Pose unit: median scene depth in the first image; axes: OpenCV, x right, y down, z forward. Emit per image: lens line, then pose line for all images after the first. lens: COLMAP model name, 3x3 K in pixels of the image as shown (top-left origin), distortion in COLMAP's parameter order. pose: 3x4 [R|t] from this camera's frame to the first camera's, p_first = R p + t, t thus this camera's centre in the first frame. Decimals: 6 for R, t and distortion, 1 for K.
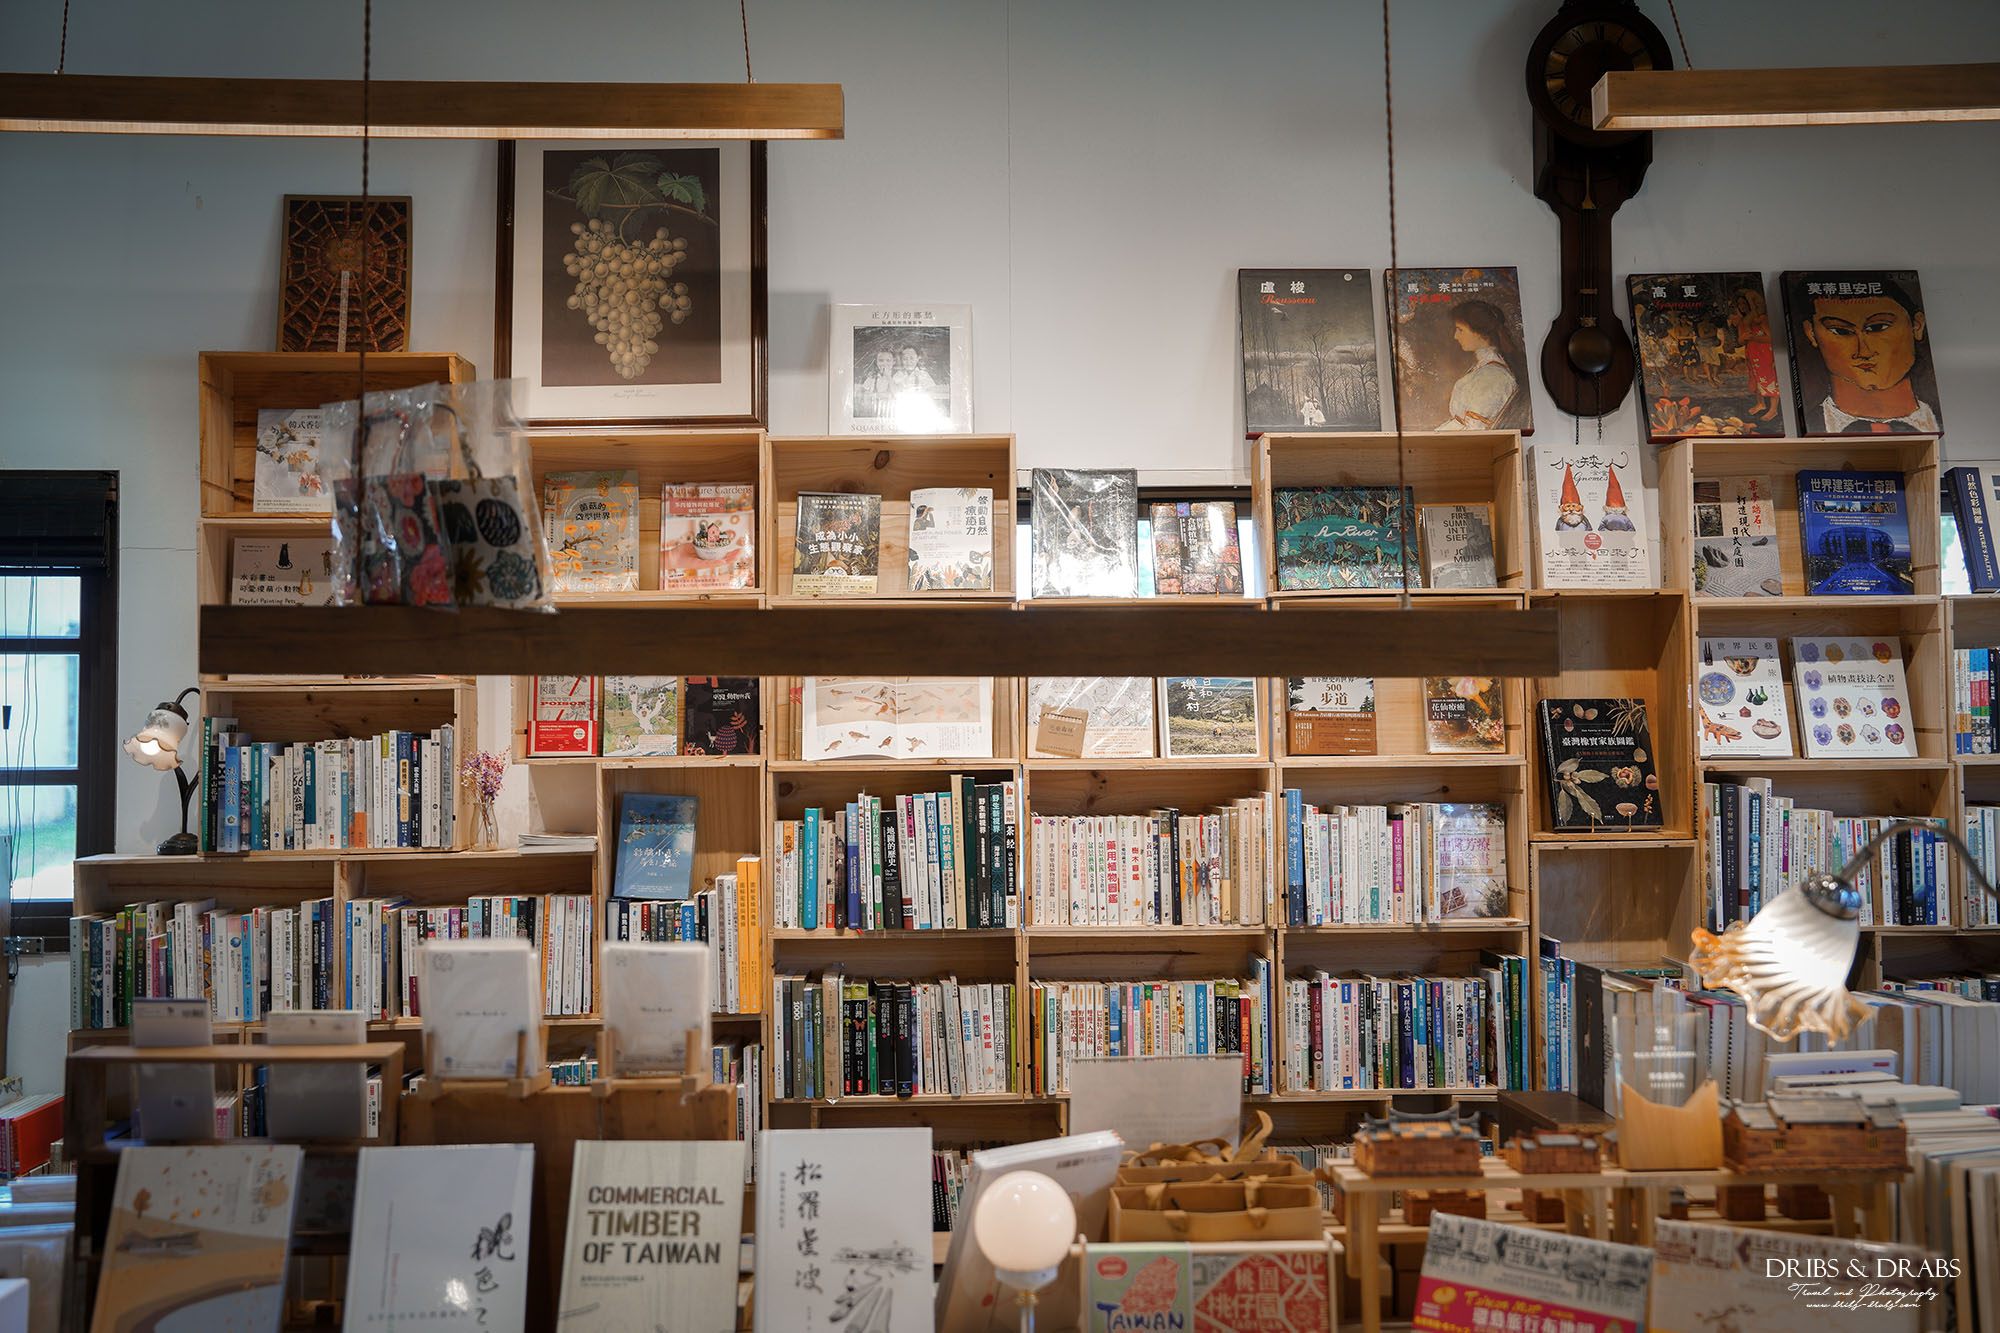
lens RADIAL K [[2194.7, 0, 1000.0], [0, 2194.7, 666.5], [0, 0, 1]] dist [0.066504, 0.027919]
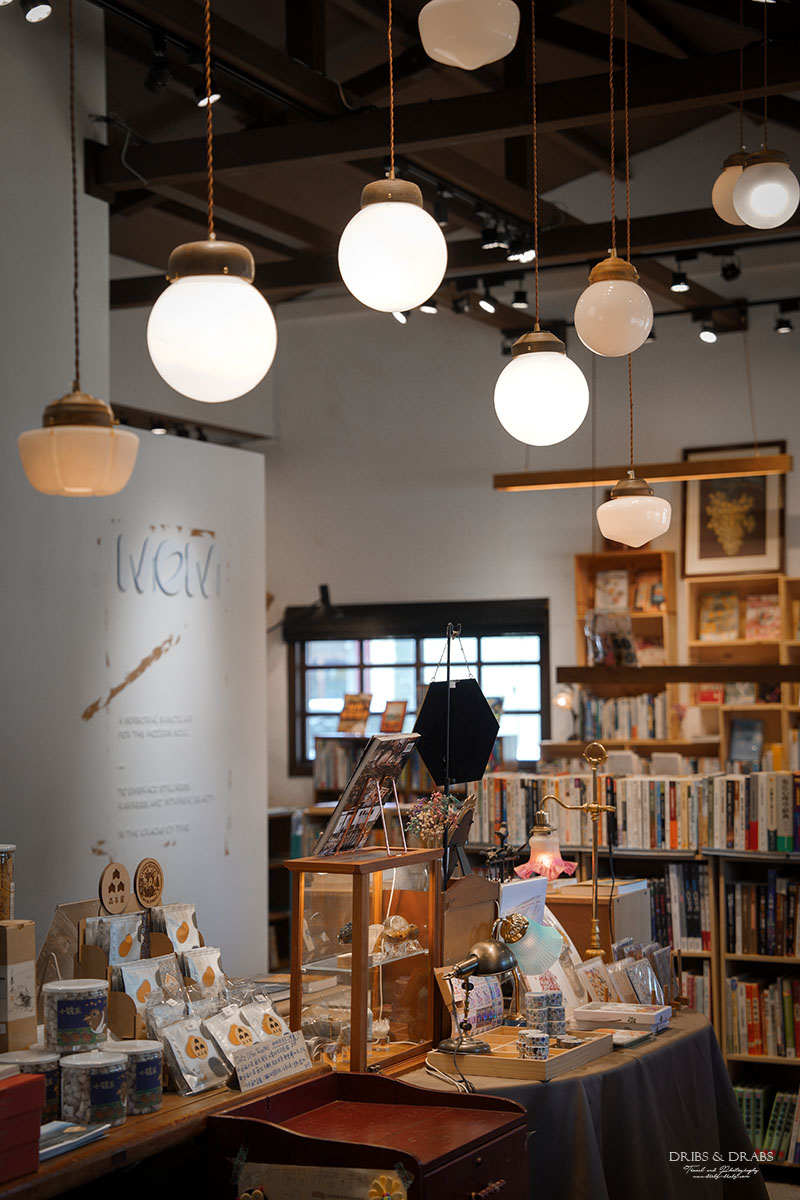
lens RADIAL K [[2005.5, 0, 400.0], [0, 2005.5, 600.0], [0, 0, 1]] dist [0.033036, 0.031769]
pose [[0.884133, -0.024580, -0.466588, 0.571148], [0.021401, 0.999698, -0.012110, -0.059554], [0.466744, 0.000721, 0.884392, -1.221118]]
